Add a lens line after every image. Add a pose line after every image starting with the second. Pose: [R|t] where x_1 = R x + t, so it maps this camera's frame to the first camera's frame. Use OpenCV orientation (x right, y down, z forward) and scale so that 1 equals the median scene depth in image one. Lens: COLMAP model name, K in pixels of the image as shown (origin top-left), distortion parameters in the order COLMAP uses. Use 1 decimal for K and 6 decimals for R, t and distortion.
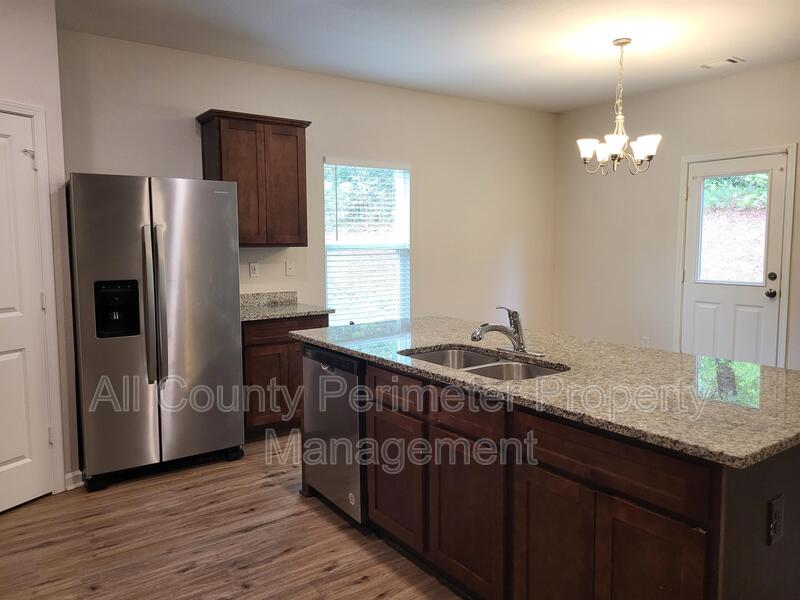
lens RADIAL K [[625.4, 0, 414.2], [0, 625.4, 295.7], [0, 0, 1]] dist [0.043710, -0.015705]
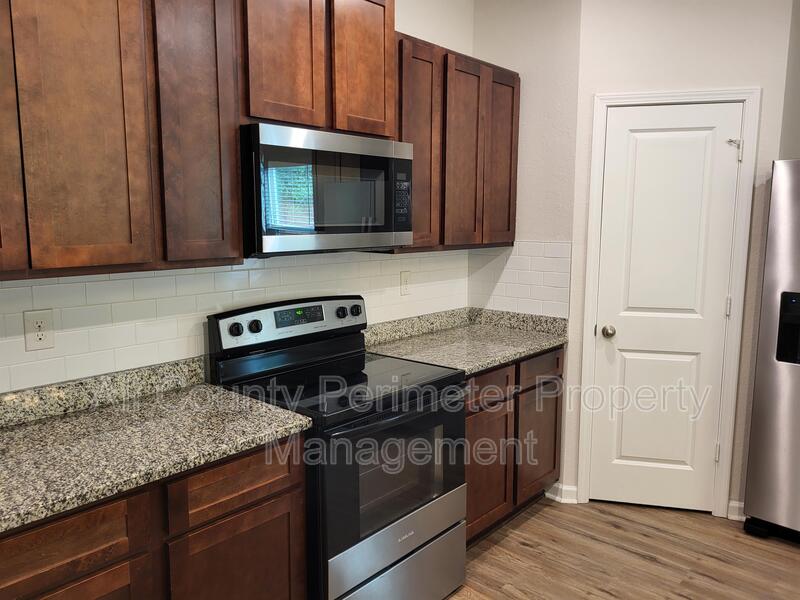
lens RADIAL K [[625.4, 0, 409.3], [0, 625.4, 297.8], [0, 0, 1]] dist [0.043710, -0.015705]
pose [[0.208955, 0.136403, -0.968366, 0.183821], [-0.092489, 0.988542, 0.119288, -0.066418], [0.973542, 0.064638, 0.219177, 0.340284]]
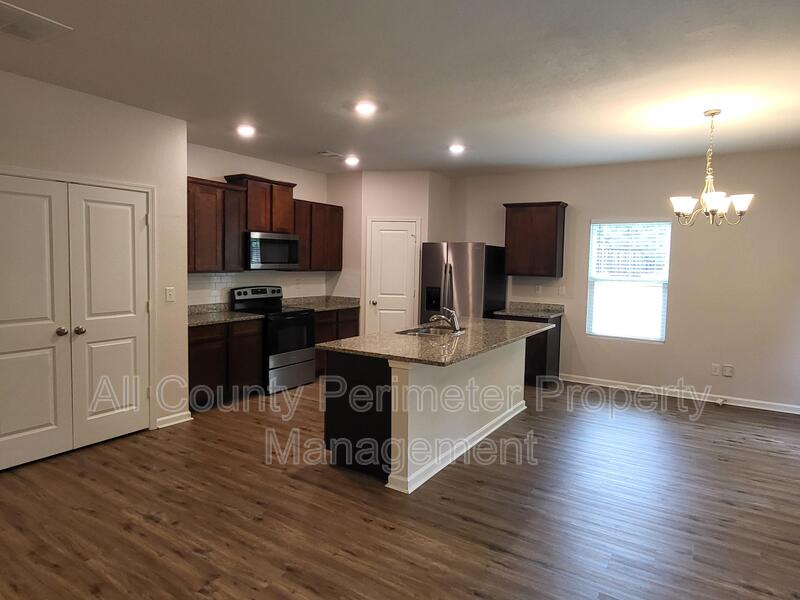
lens RADIAL K [[509.2, 0, 399.3], [0, 509.2, 294.7], [0, 0, 1]] dist [-0.003163, 0.002428]
pose [[0.338141, 0.082024, -0.937514, 1.259135], [-0.106921, 0.993093, 0.048322, -0.072896], [0.935002, 0.083900, 0.344576, 0.225767]]
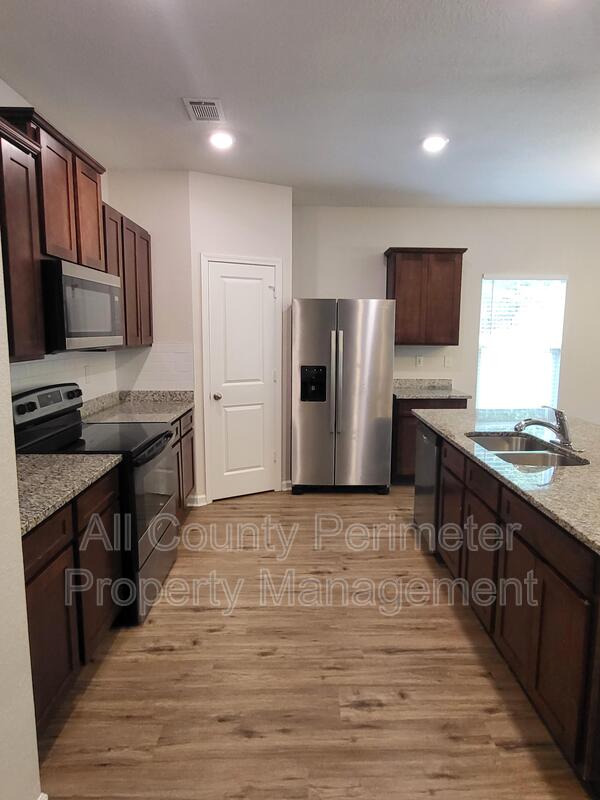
lens RADIAL K [[509.2, 0, 316.3], [0, 509.2, 396.1], [0, 0, 1]] dist [-0.003163, 0.002428]
pose [[0.824099, 0.085400, -0.559971, 0.250264], [-0.062957, 0.996254, 0.059283, -0.024851], [0.562936, -0.013601, 0.826388, -0.049088]]
